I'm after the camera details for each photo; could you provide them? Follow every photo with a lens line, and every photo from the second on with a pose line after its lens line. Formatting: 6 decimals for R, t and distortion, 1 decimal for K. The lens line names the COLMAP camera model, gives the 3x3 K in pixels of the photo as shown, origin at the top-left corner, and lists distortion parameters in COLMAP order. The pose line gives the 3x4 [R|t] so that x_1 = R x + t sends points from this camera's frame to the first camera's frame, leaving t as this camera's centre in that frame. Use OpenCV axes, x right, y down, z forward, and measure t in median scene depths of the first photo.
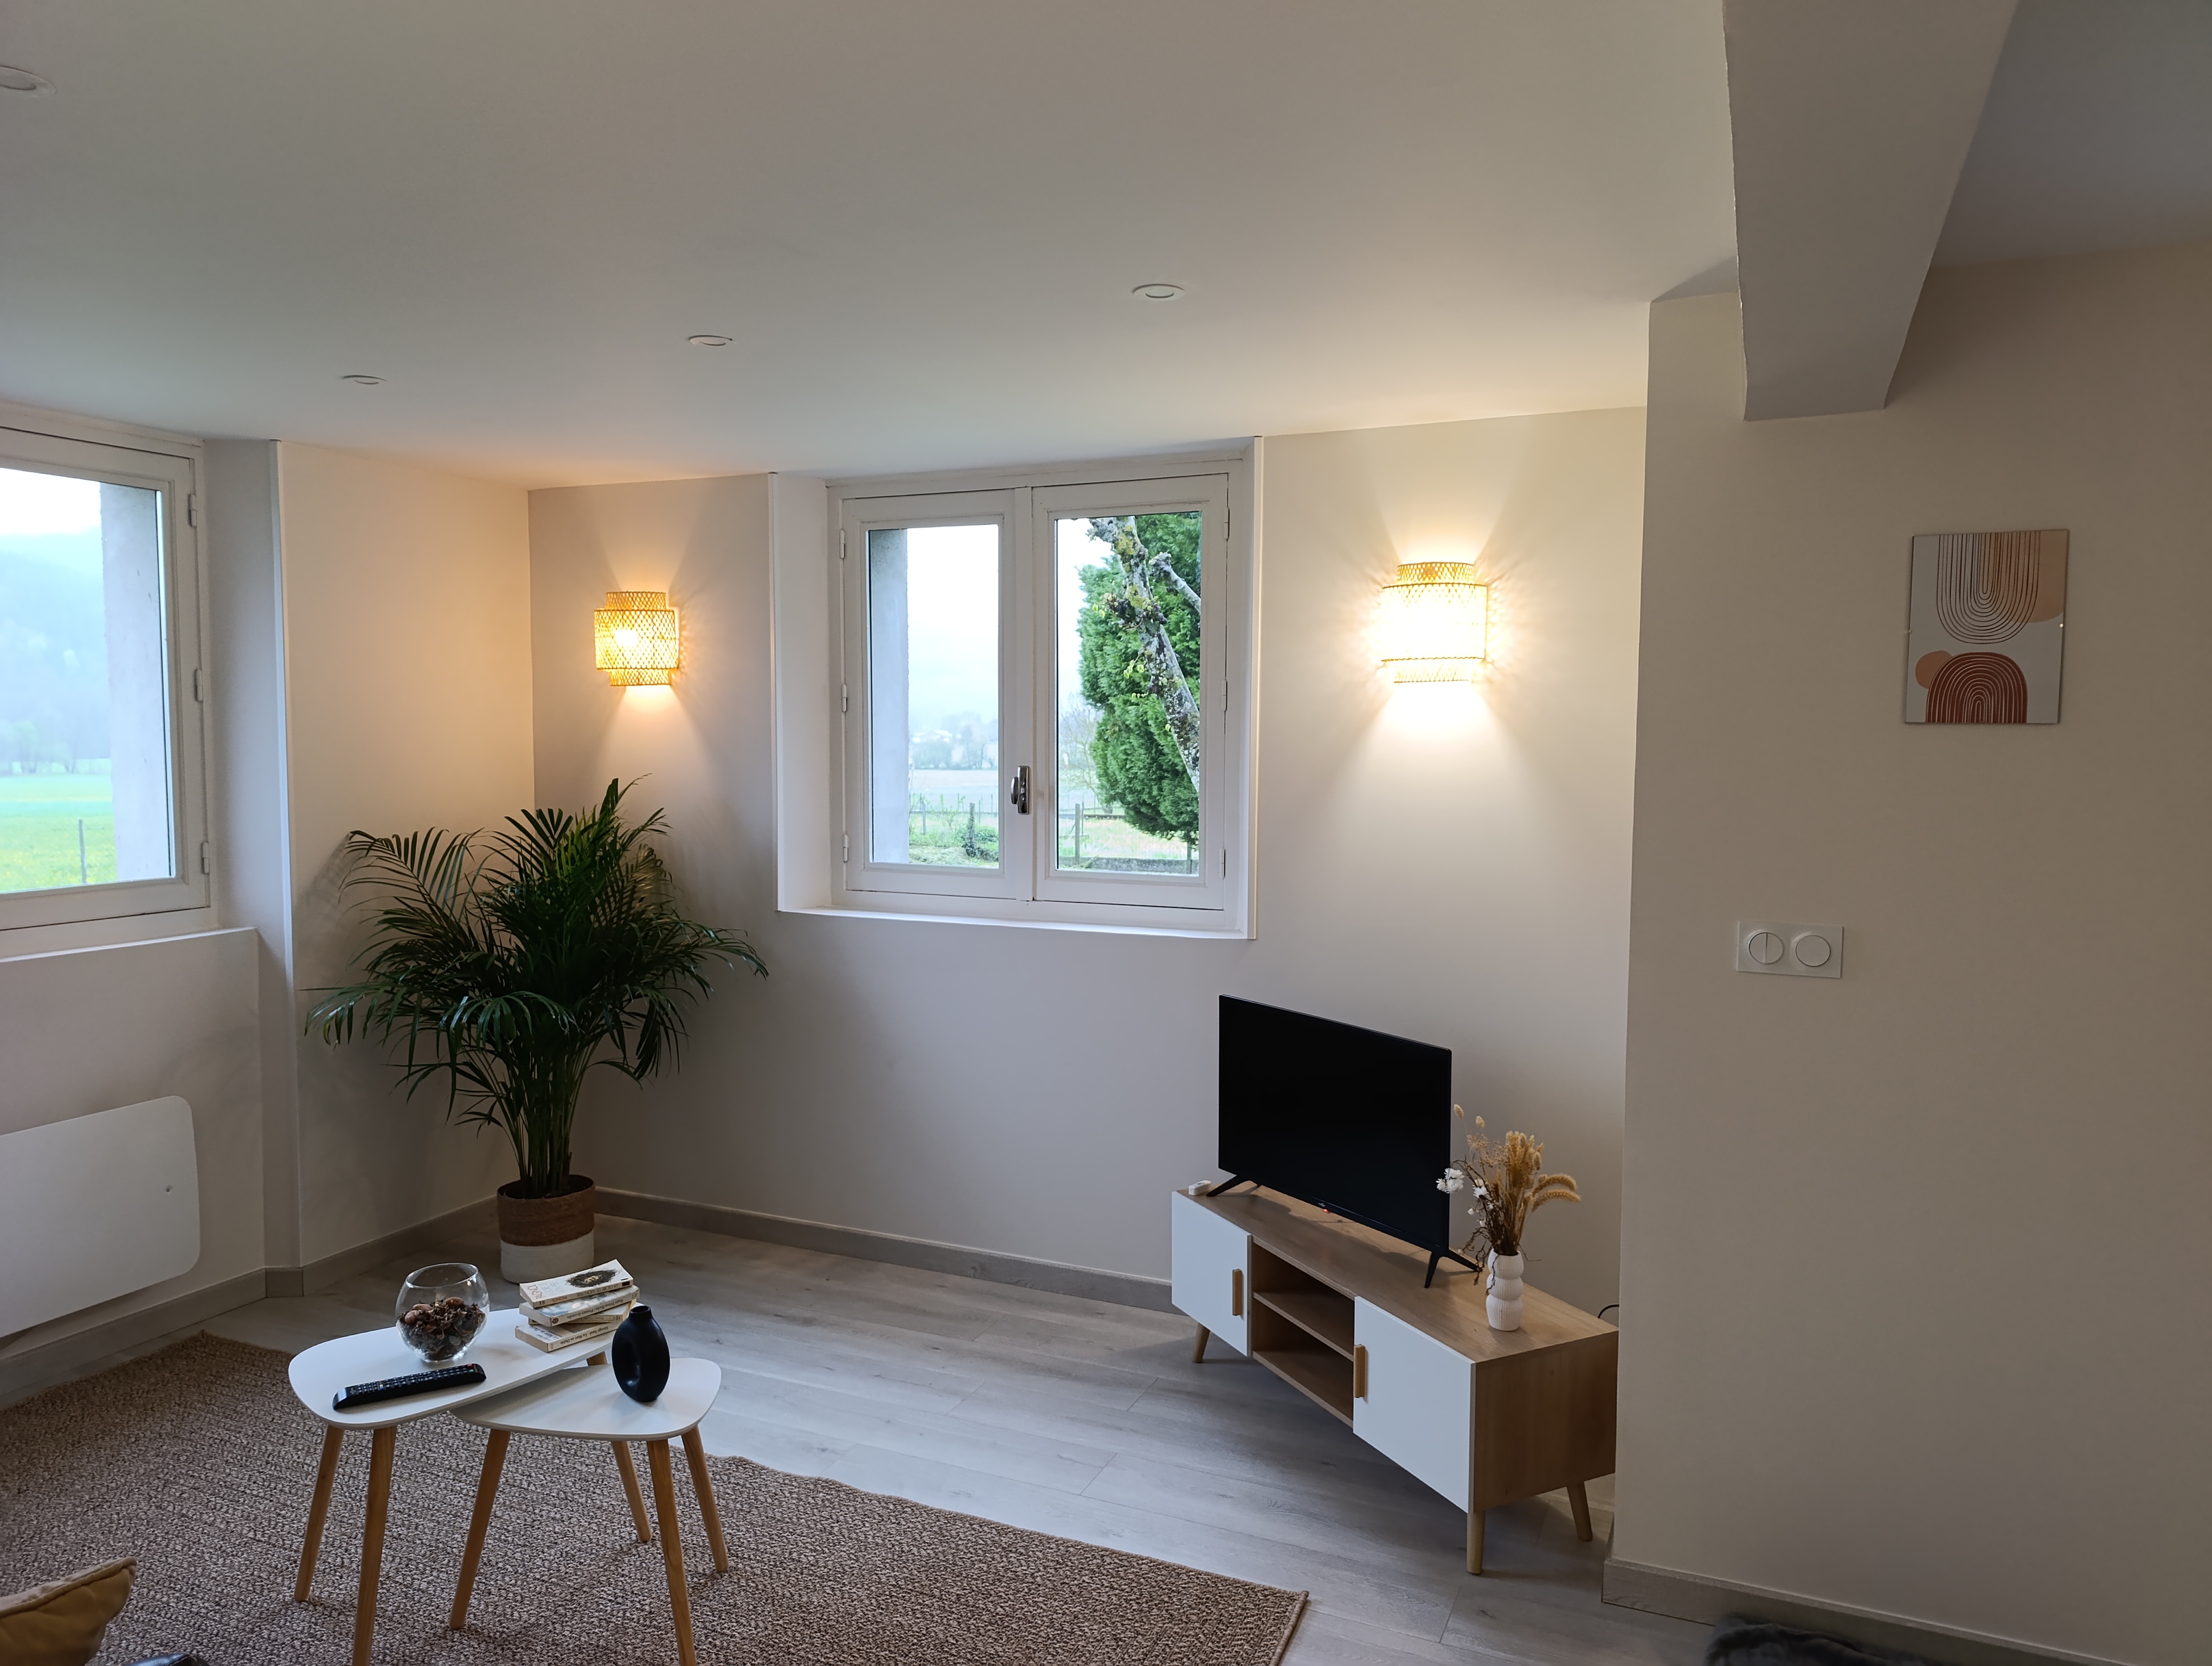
lens RADIAL K [[1521.6, 0, 1102.5], [0, 1521.6, 840.6], [0, 0, 1]] dist [0.015585, -0.001079]
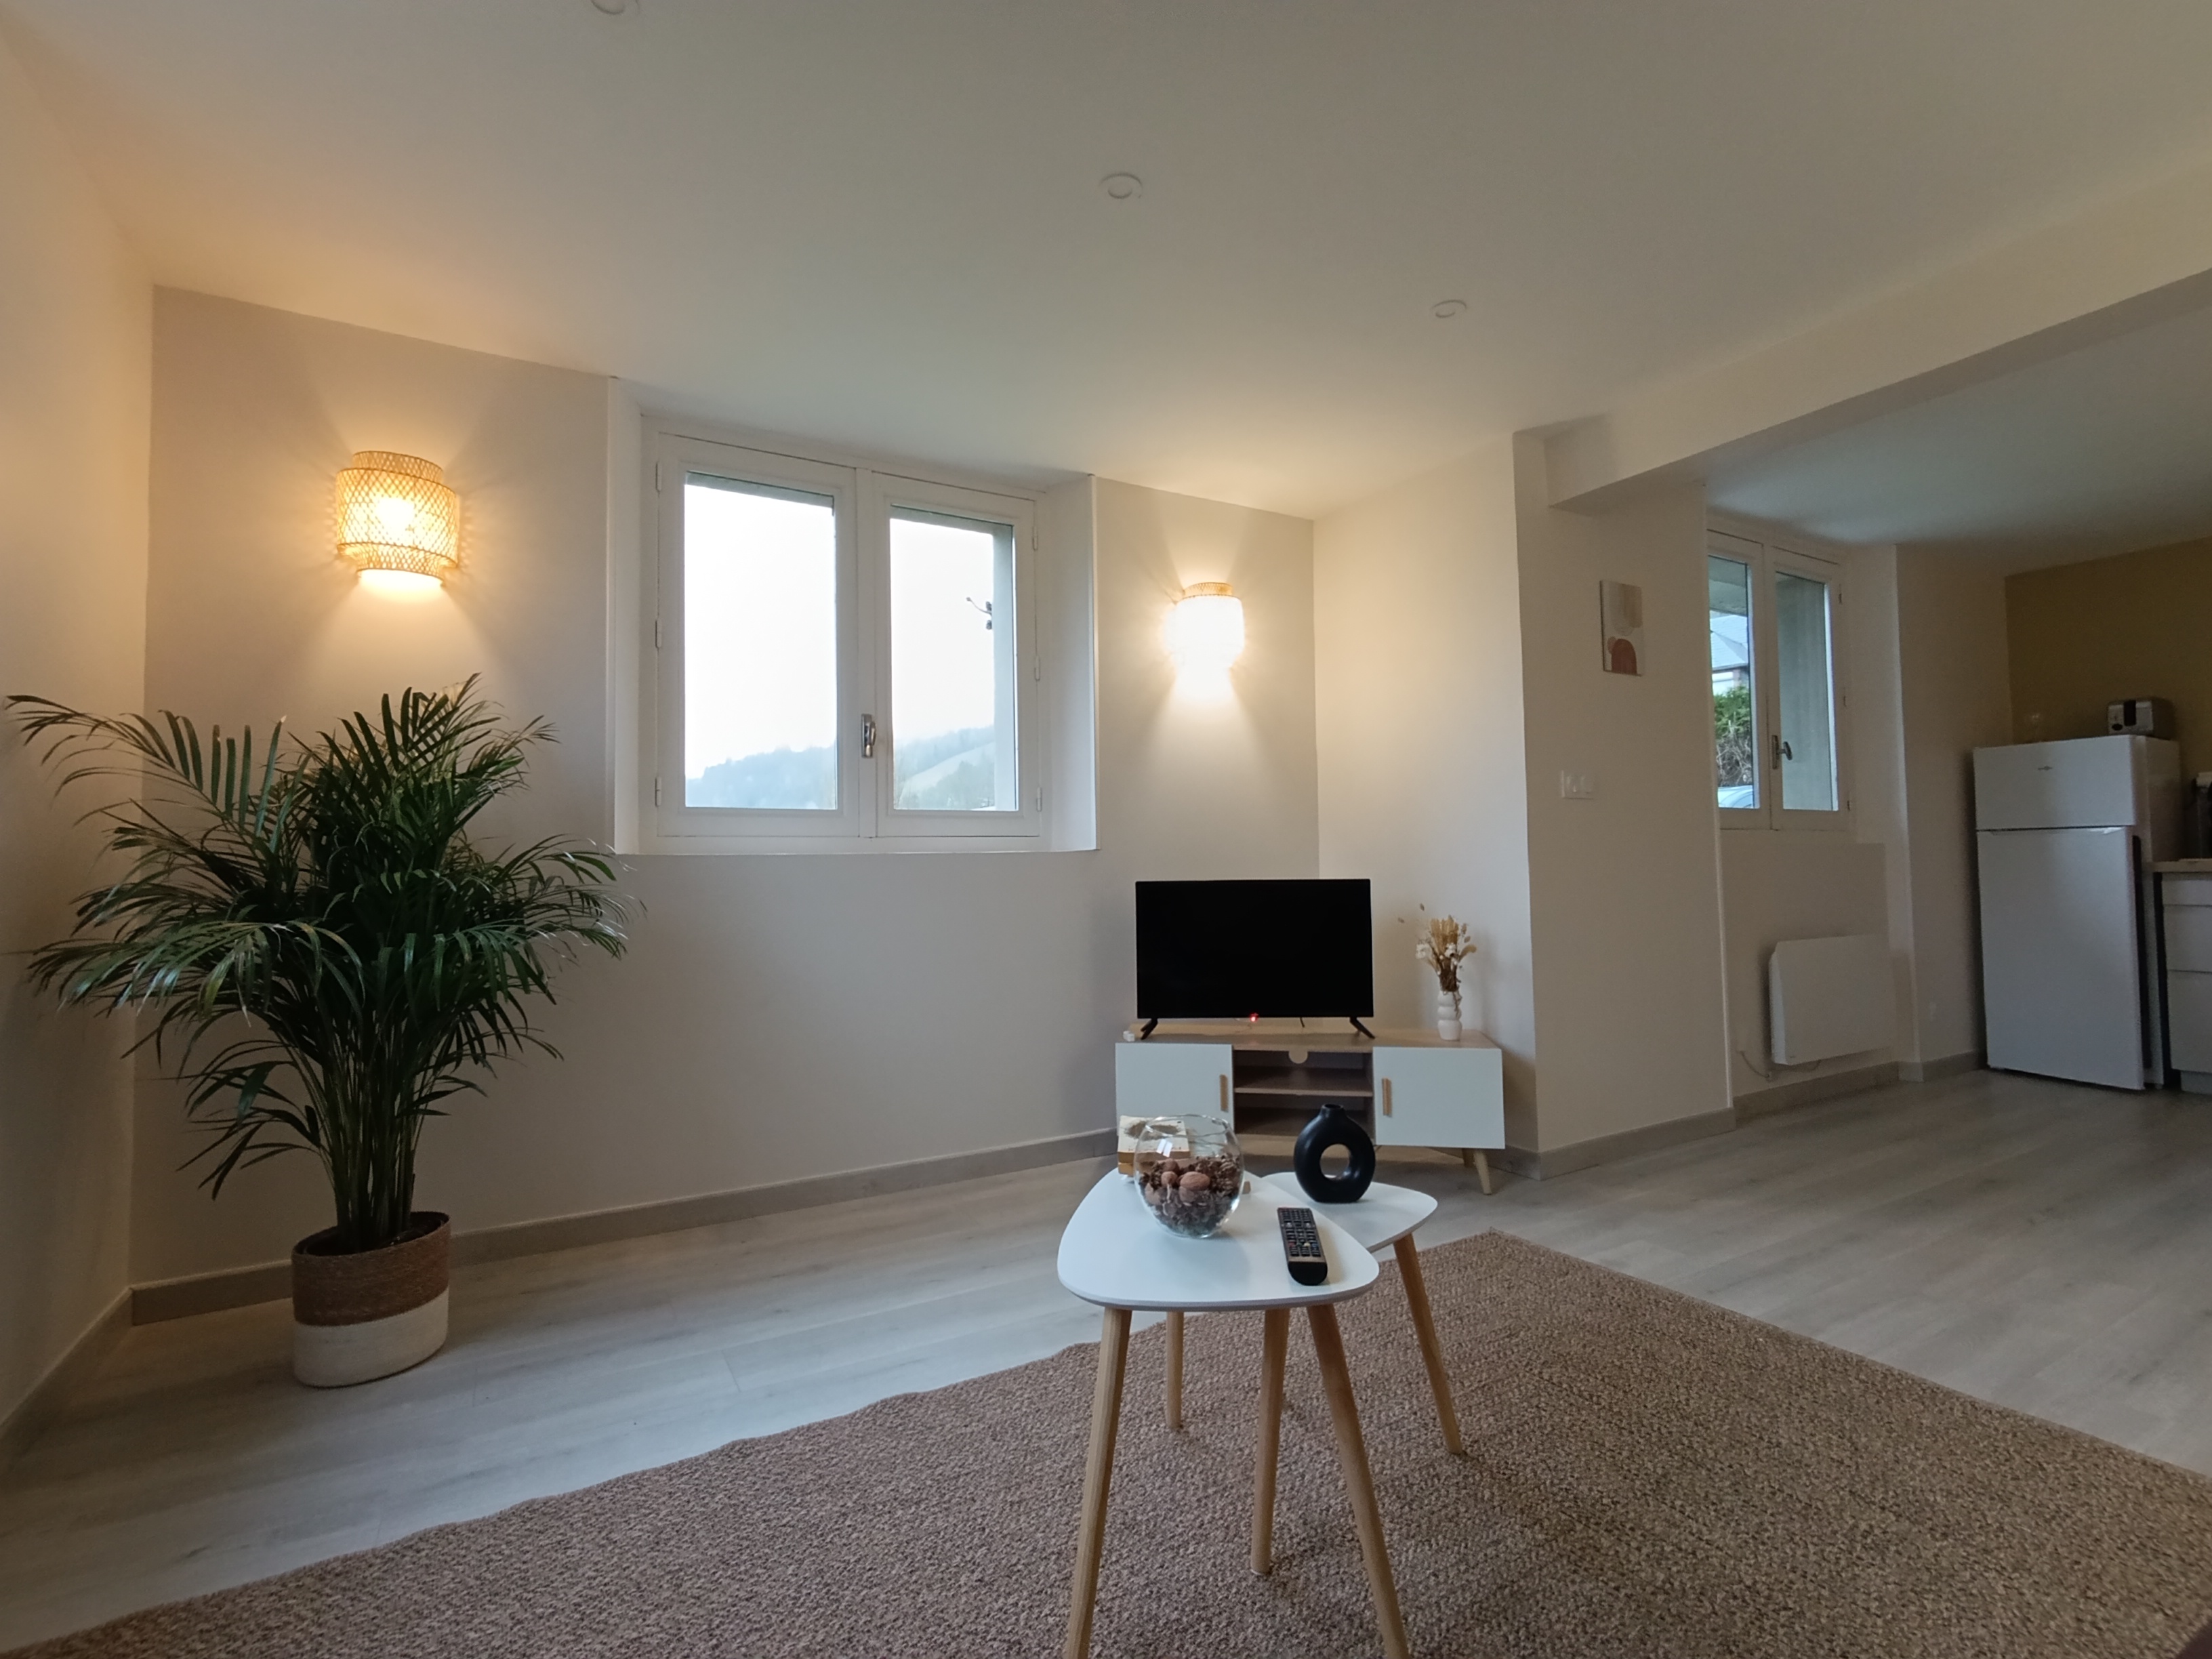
lens RADIAL K [[1019.8, 0, 1098.7], [0, 1019.8, 827.8], [0, 0, 1]] dist [-0.001221, -0.000259]
pose [[0.591951, 0.017354, 0.805787, -0.577258], [0.079256, 0.993669, -0.079624, 0.111169], [-0.802068, 0.110997, 0.586828, 0.461107]]
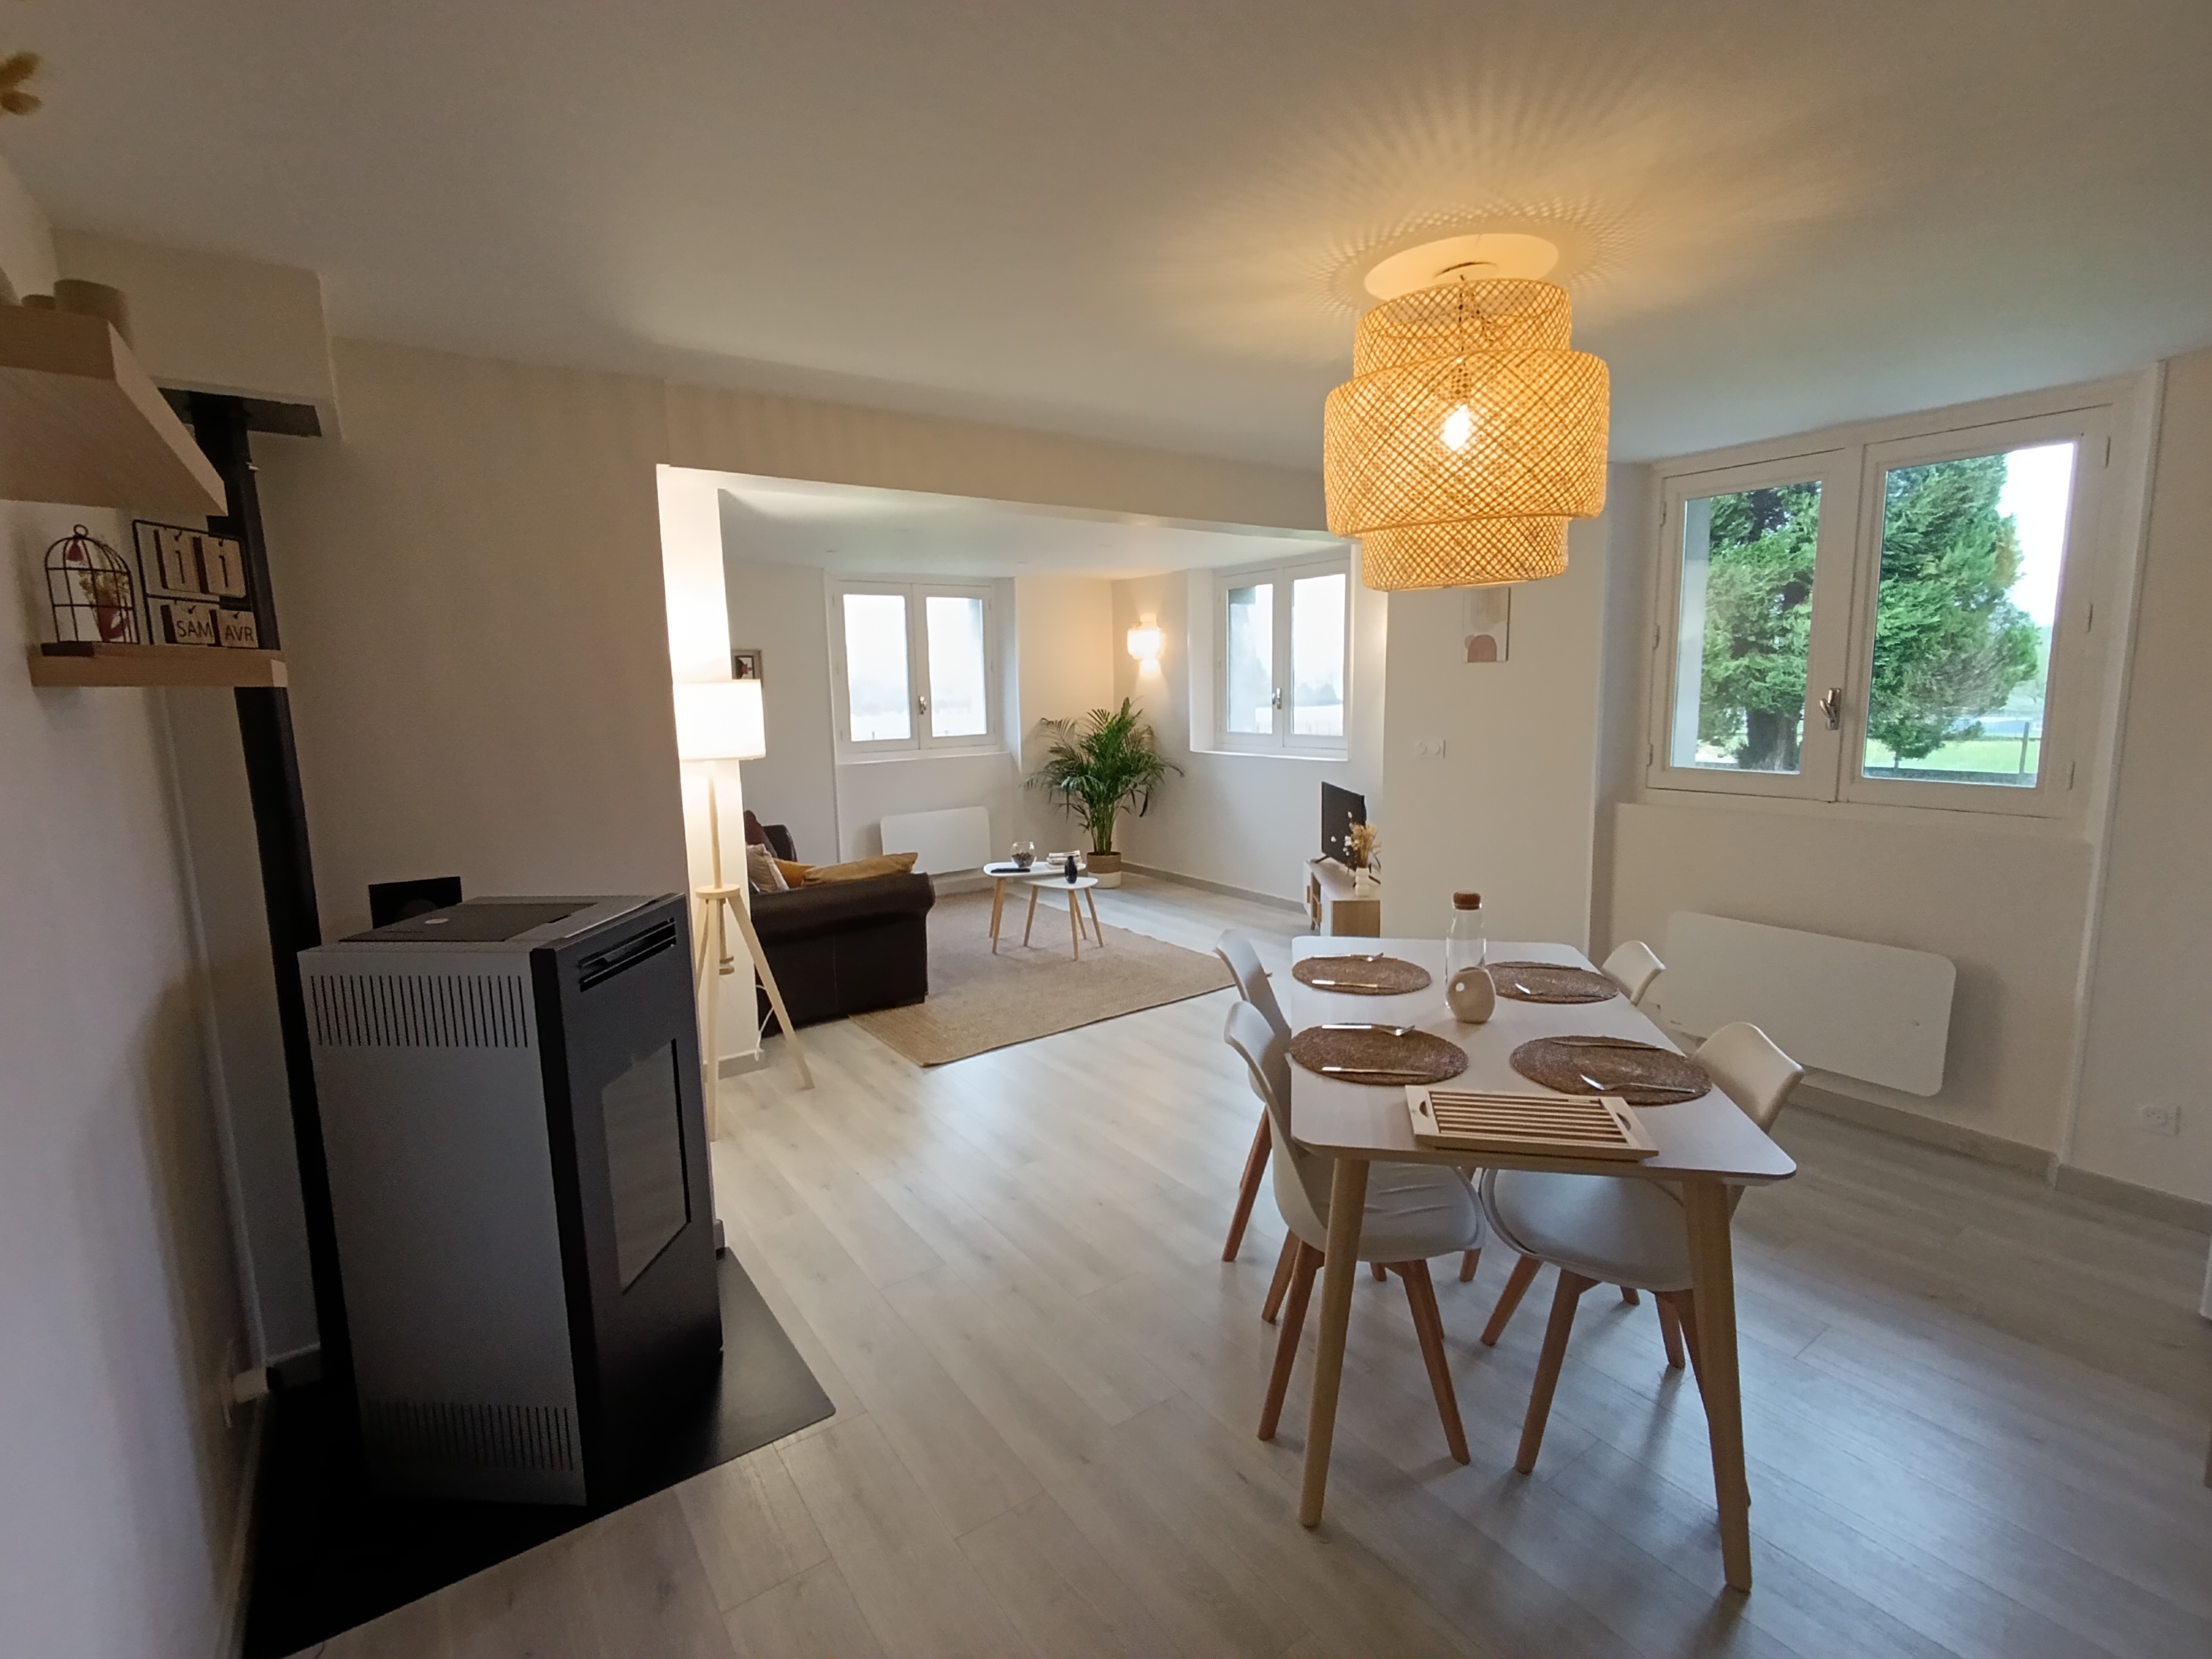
lens RADIAL K [[1019.8, 0, 1098.7], [0, 1019.8, 827.8], [0, 0, 1]] dist [-0.001221, -0.000259]
pose [[0.858031, 0.049710, -0.511187, 0.552982], [-0.011368, 0.996899, 0.077860, 0.048293], [0.513472, -0.060995, 0.855936, -0.531719]]
